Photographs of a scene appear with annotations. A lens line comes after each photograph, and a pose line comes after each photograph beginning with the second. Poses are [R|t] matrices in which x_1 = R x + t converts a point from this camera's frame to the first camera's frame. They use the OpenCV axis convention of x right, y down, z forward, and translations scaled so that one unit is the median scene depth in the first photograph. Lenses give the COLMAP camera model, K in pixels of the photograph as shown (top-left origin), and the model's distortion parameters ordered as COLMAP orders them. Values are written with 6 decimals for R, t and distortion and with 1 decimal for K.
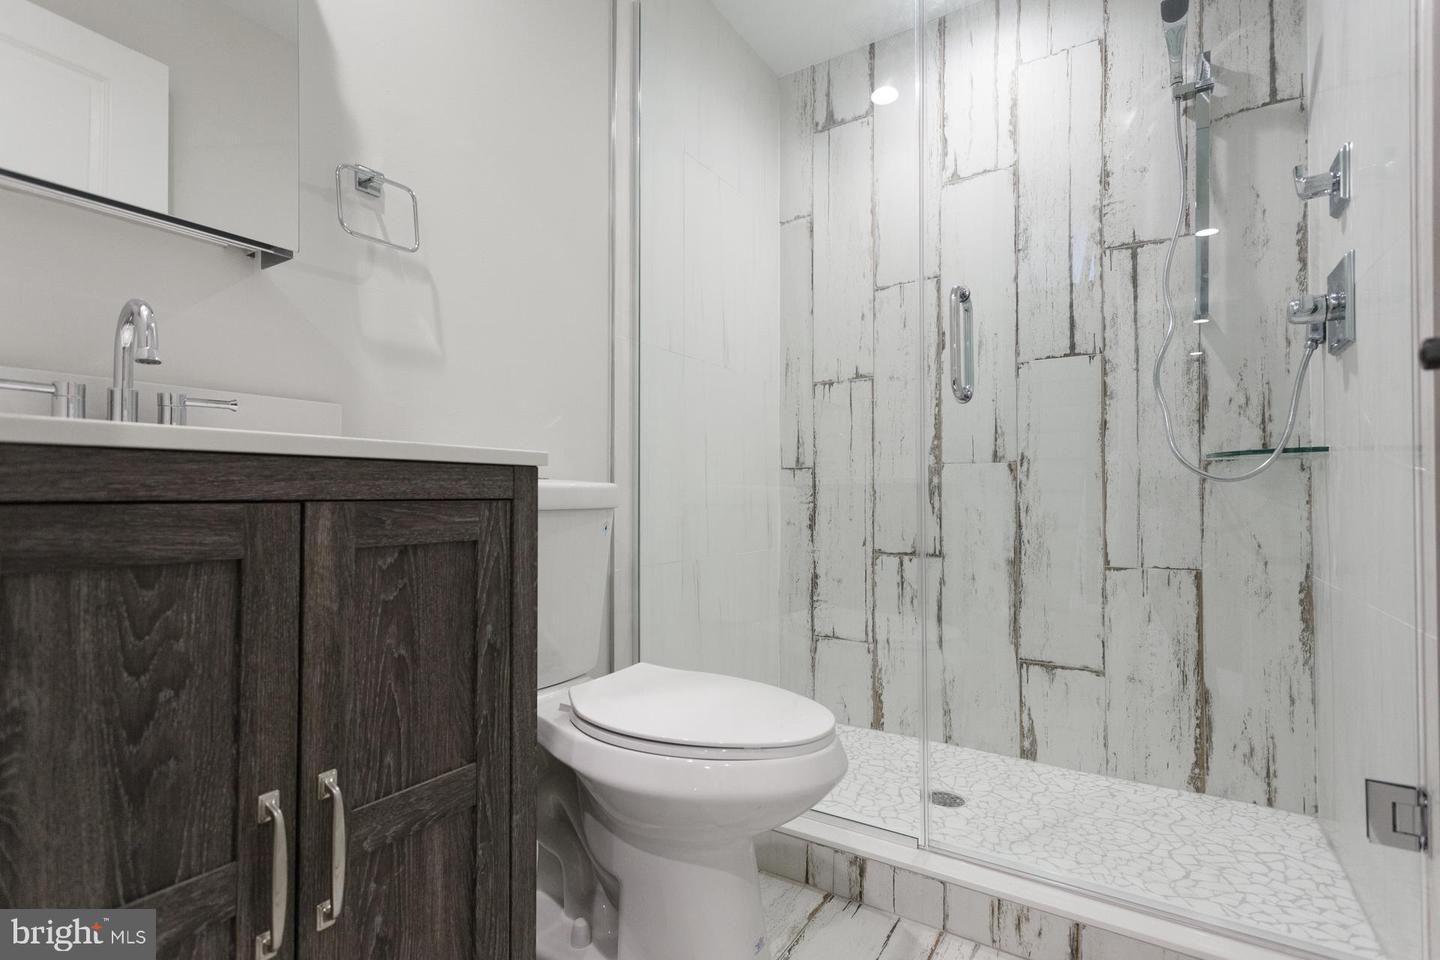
lens RADIAL K [[670.7, 0, 717.2], [0, 670.7, 482.6], [0, 0, 1]] dist [0.005946, -0.000183]
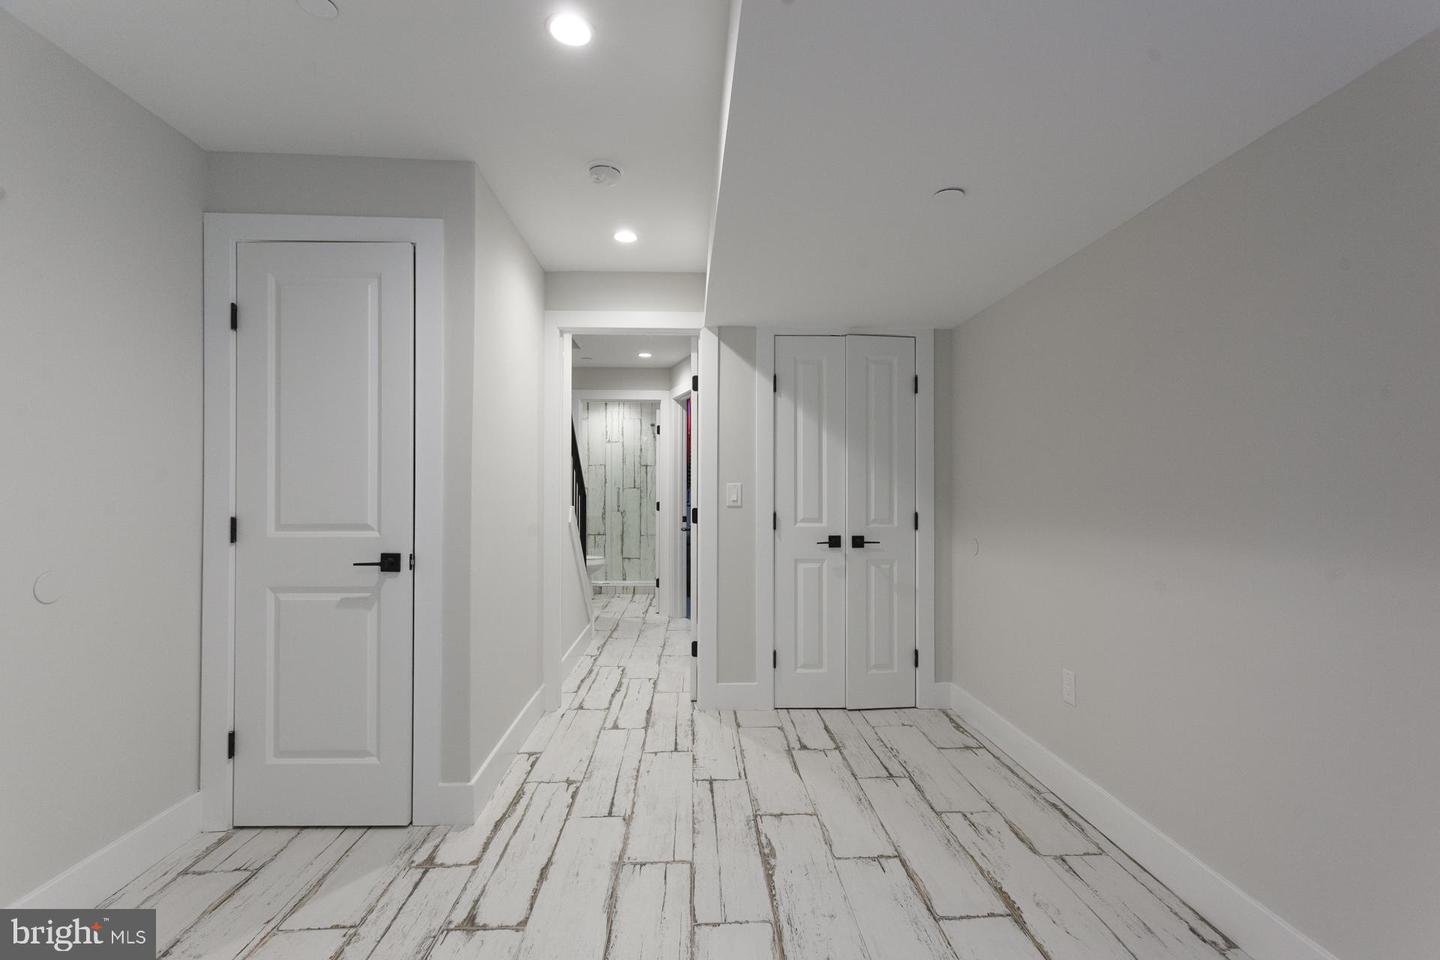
lens RADIAL K [[670.7, 0, 716.5], [0, 670.7, 486.1], [0, 0, 1]] dist [0.005946, -0.000183]
pose [[0.821862, 0.005837, 0.569657, -1.515321], [-0.009028, 0.999955, 0.002778, -0.212777], [-0.569615, -0.007426, 0.821878, -2.883212]]
